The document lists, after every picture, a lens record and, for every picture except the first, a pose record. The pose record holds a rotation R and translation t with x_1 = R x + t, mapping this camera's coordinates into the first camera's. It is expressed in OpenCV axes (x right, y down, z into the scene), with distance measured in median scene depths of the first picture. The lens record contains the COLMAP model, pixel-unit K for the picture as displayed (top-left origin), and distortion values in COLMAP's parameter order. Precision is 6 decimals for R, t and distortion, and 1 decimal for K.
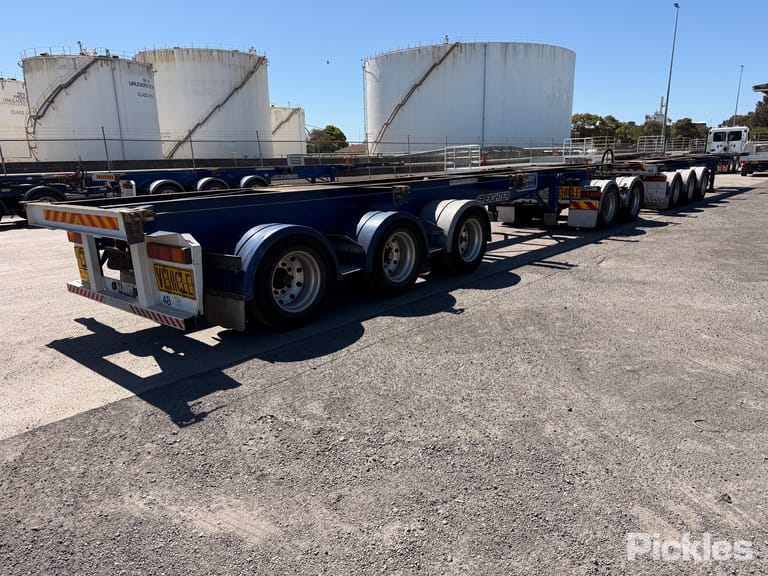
lens RADIAL K [[546.8, 0, 384.8], [0, 546.8, 291.3], [0, 0, 1]] dist [0.046252, -0.052741]
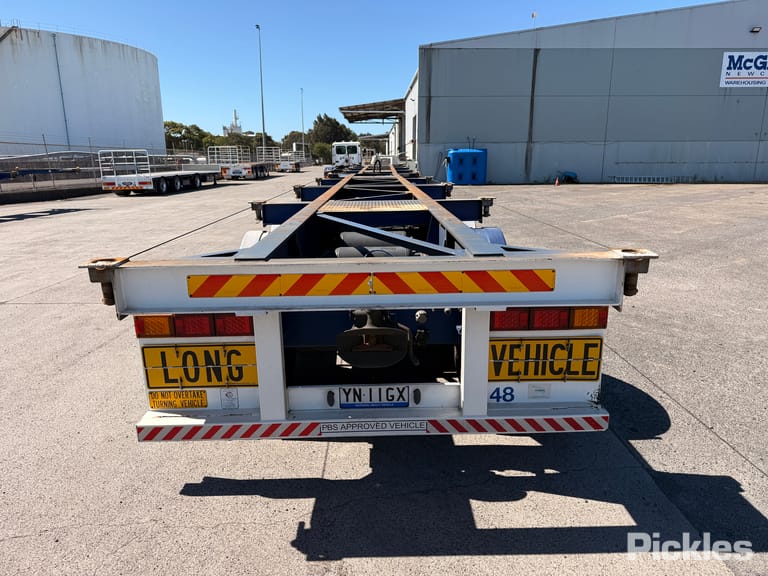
lens RADIAL K [[546.8, 0, 384.3], [0, 546.8, 292.1], [0, 0, 1]] dist [0.046252, -0.052741]
pose [[0.746409, -0.141372, 0.650298, -0.118157], [0.150352, 0.987733, 0.042156, -0.018815], [-0.648280, 0.066308, 0.758509, 0.084643]]
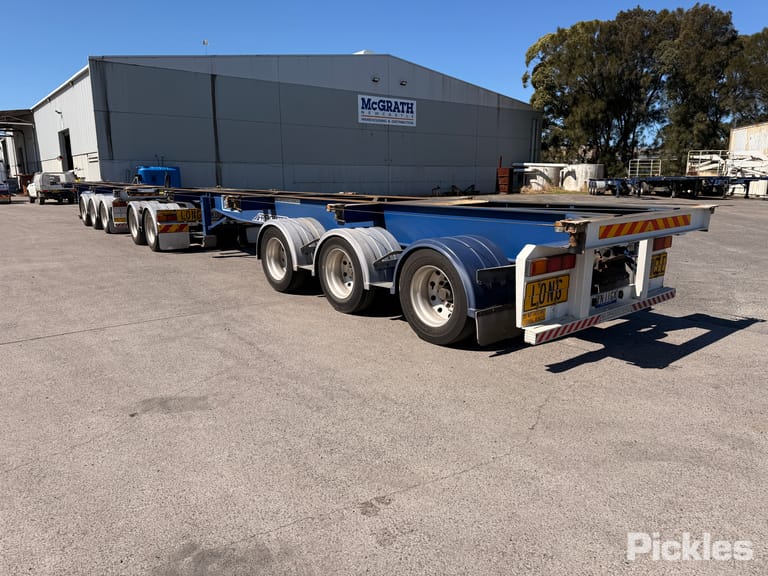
lens RADIAL K [[546.8, 0, 390.9], [0, 546.8, 273.9], [0, 0, 1]] dist [0.046252, -0.052741]
pose [[0.171155, -0.152123, 0.973429, -0.217427], [0.238416, 0.965039, 0.108891, -0.035530], [-0.955962, 0.213444, 0.201440, 0.171350]]
